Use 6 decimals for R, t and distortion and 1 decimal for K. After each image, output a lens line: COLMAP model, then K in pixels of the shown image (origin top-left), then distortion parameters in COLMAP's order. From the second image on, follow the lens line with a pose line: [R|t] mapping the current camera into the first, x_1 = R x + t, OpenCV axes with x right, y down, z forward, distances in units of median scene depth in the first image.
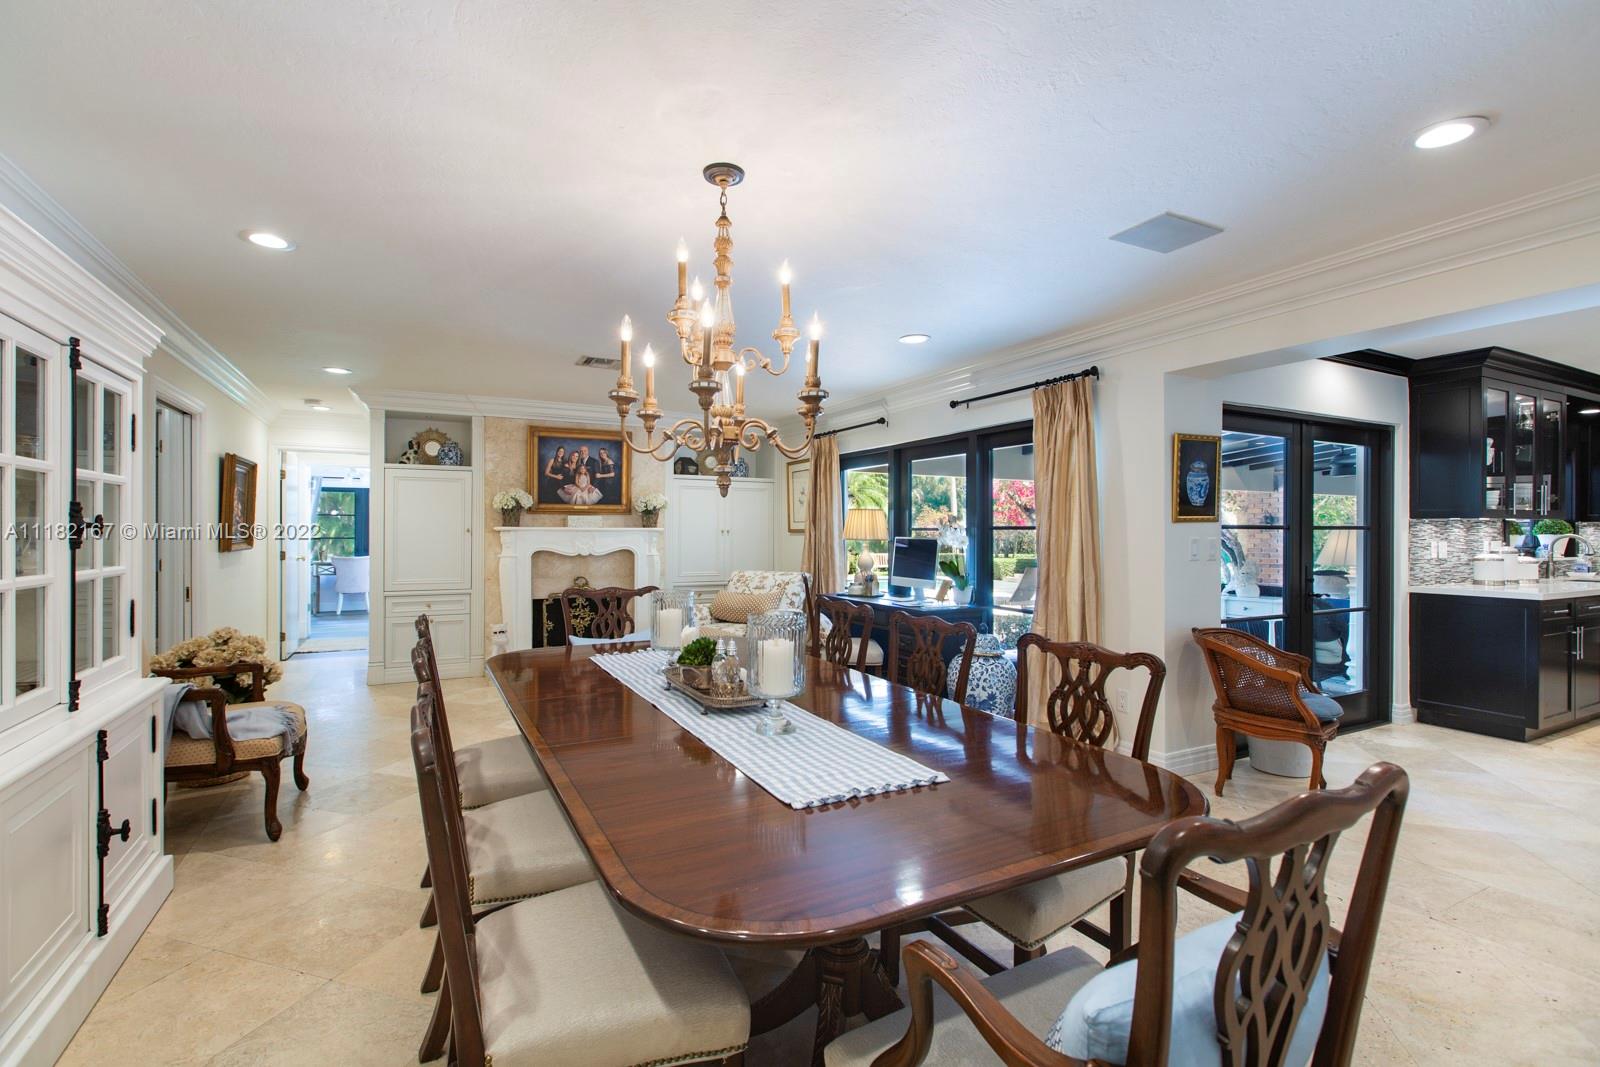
lens RADIAL K [[711.4, 0, 804.9], [0, 711.4, 535.1], [0, 0, 1]] dist [-0.005861, 0.001683]
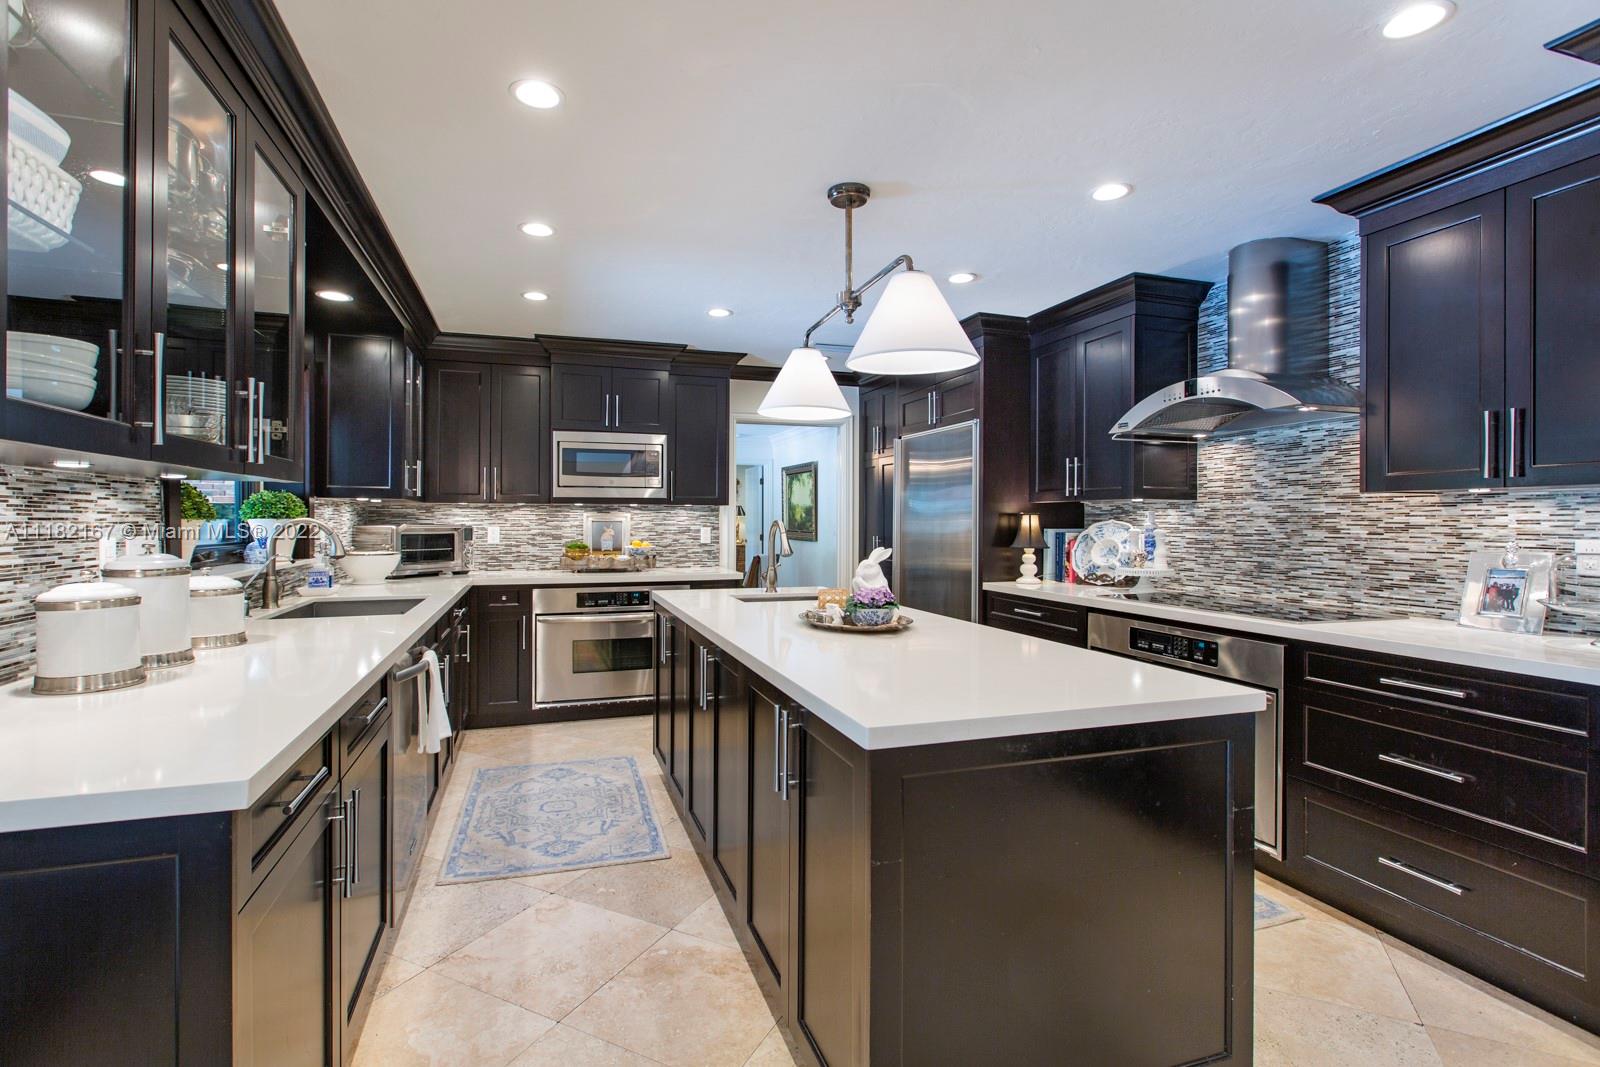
lens RADIAL K [[683.9, 0, 820.7], [0, 683.9, 522.4], [0, 0, 1]] dist [-0.001030, -0.000798]
pose [[0.080884, -0.005840, 0.996706, 0.713992], [0.001891, 0.999982, 0.005706, -0.000311], [-0.996722, 0.001423, 0.080893, 0.678683]]
